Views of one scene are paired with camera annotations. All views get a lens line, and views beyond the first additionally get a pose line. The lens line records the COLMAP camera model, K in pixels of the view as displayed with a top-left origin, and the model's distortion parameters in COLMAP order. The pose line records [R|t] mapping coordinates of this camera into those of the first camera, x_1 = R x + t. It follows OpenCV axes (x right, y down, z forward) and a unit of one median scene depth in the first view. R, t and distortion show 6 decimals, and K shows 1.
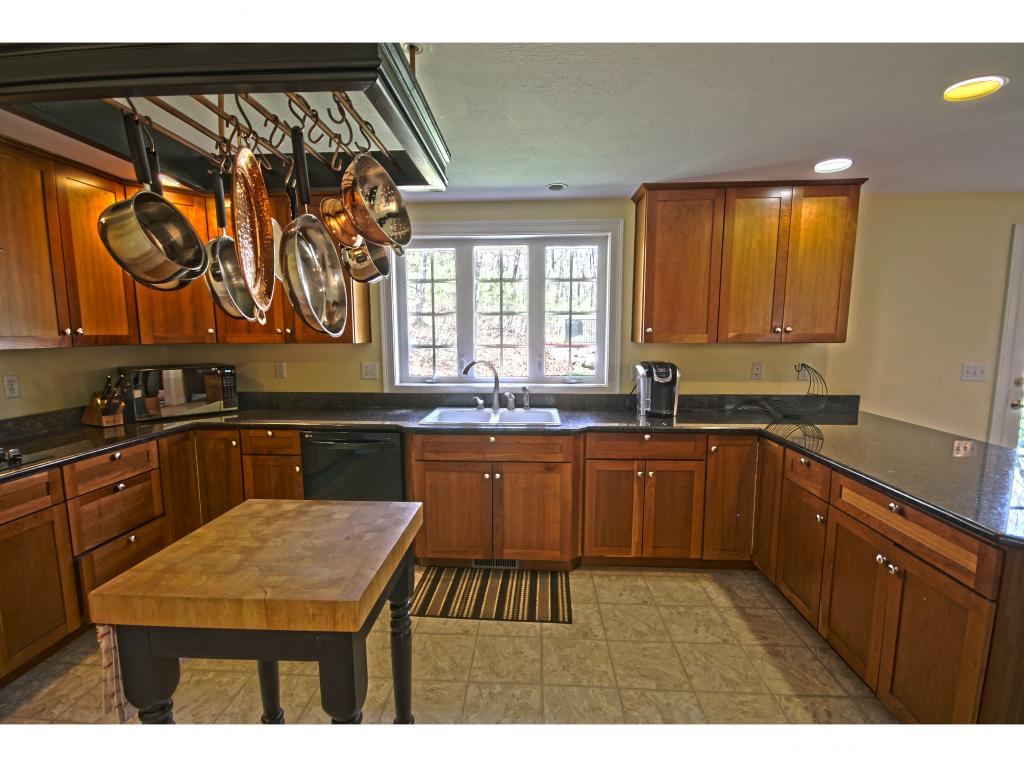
lens RADIAL K [[488.5, 0, 513.8], [0, 488.5, 391.5], [0, 0, 1]] dist [0.000352, 0.000312]
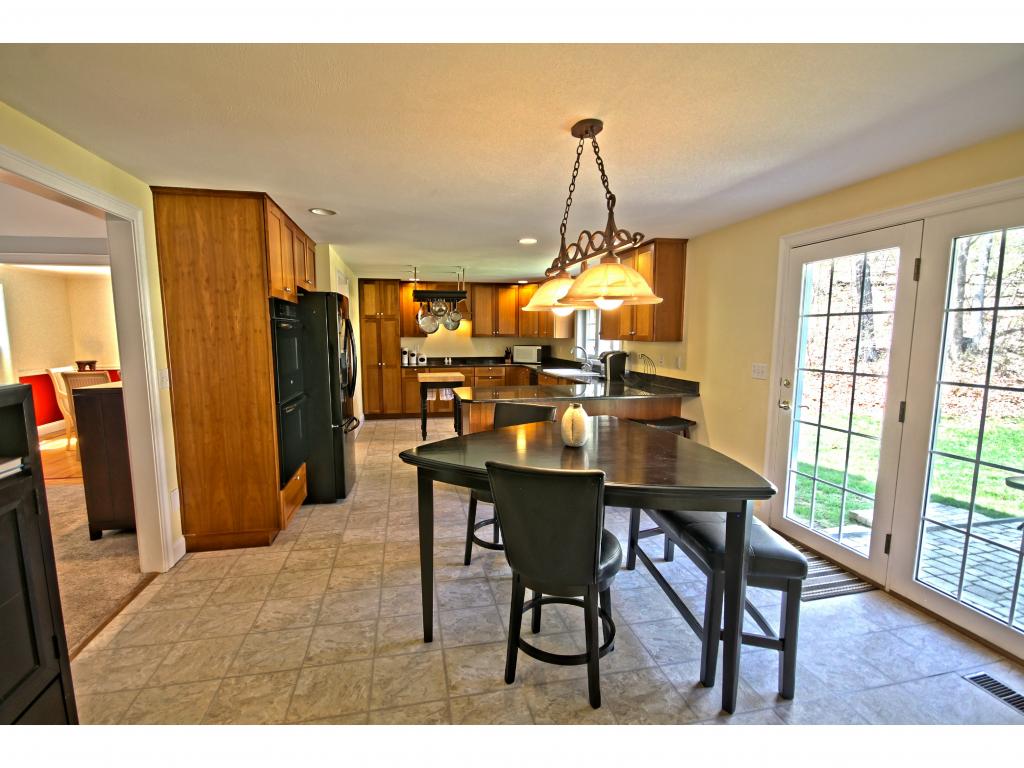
lens RADIAL K [[488.5, 0, 513.8], [0, 488.5, 392.0], [0, 0, 1]] dist [0.000352, 0.000312]
pose [[0.270851, 0.115113, -0.955714, 1.997112], [-0.131210, 0.987973, 0.081813, -0.005639], [0.953637, 0.103240, 0.282697, 0.155833]]
